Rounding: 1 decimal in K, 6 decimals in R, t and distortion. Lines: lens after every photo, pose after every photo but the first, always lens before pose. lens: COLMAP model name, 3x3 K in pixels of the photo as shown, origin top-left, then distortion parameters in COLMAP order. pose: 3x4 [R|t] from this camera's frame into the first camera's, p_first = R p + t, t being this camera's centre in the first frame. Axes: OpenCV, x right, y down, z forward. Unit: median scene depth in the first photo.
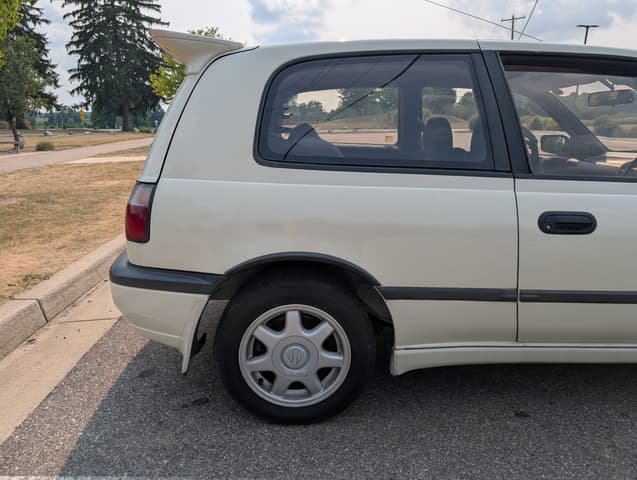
lens RADIAL K [[462.0, 0, 310.2], [0, 462.0, 239.6], [0, 0, 1]] dist [0.009436, -0.011082]
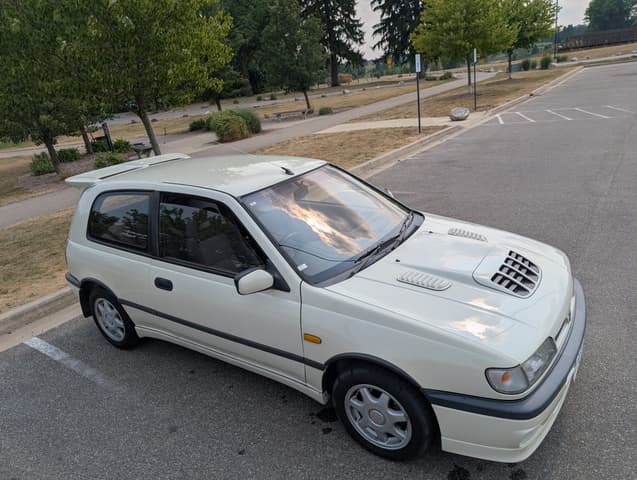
lens RADIAL K [[462.0, 0, 321.2], [0, 462.0, 246.6], [0, 0, 1]] dist [0.009436, -0.011082]
pose [[0.807833, 0.111593, -0.578751, 0.137032], [-0.025877, 0.987682, 0.154322, -0.032009], [0.588843, -0.109690, 0.800769, -0.012848]]
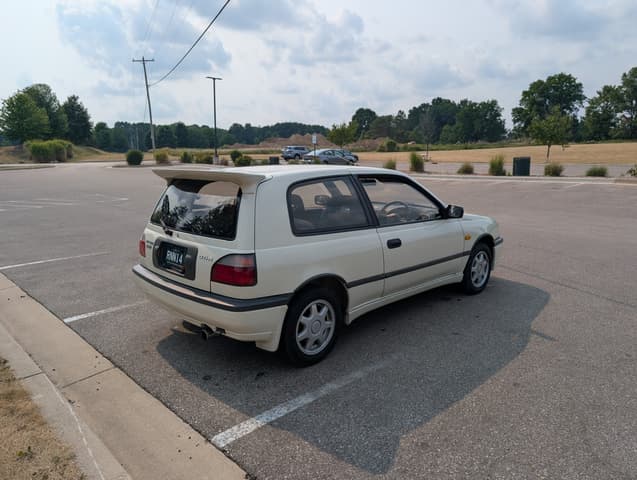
lens RADIAL K [[462.0, 0, 316.0], [0, 462.0, 234.7], [0, 0, 1]] dist [0.009436, -0.011082]
pose [[0.731764, -0.127761, 0.669476, -0.085469], [0.174447, 0.984663, -0.002767, -0.008950], [-0.658855, 0.118813, 0.742828, -0.035231]]
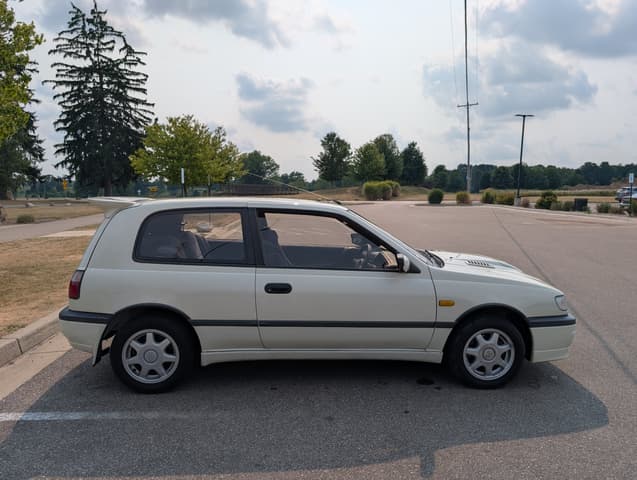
lens RADIAL K [[462.0, 0, 316.8], [0, 462.0, 236.5], [0, 0, 1]] dist [0.009436, -0.011082]
pose [[0.998724, -0.000073, 0.050496, 0.037556], [0.007677, 0.988594, -0.150412, 0.002960], [-0.049910, 0.150608, 0.987333, -0.070400]]
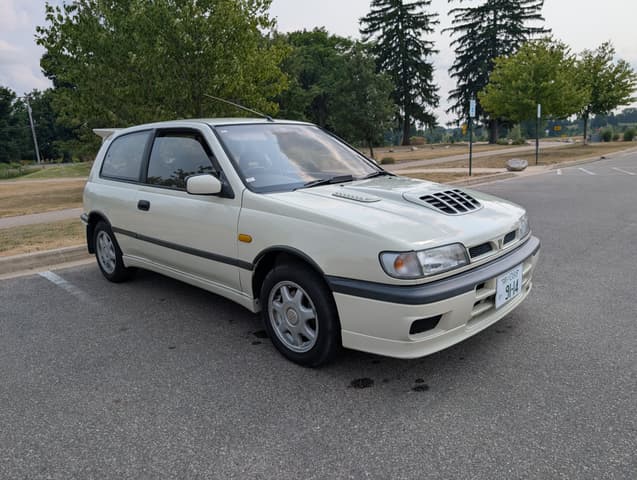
lens RADIAL K [[462.0, 0, 314.6], [0, 462.0, 242.0], [0, 0, 1]] dist [0.009436, -0.011082]
pose [[0.698238, 0.112761, -0.706929, 0.165655], [-0.125434, 0.991510, 0.034262, -0.002448], [0.704791, 0.064750, 0.706454, -0.000208]]
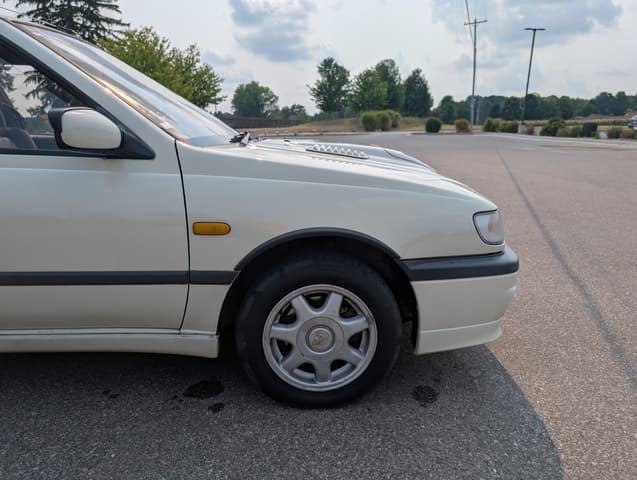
lens RADIAL K [[462.0, 0, 319.7], [0, 462.0, 245.9], [0, 0, 1]] dist [0.009436, -0.011082]
pose [[0.998896, -0.014968, 0.044534, 0.092251], [0.014775, 0.999880, 0.004646, 0.004346], [-0.044598, -0.003982, 0.998997, 0.004239]]
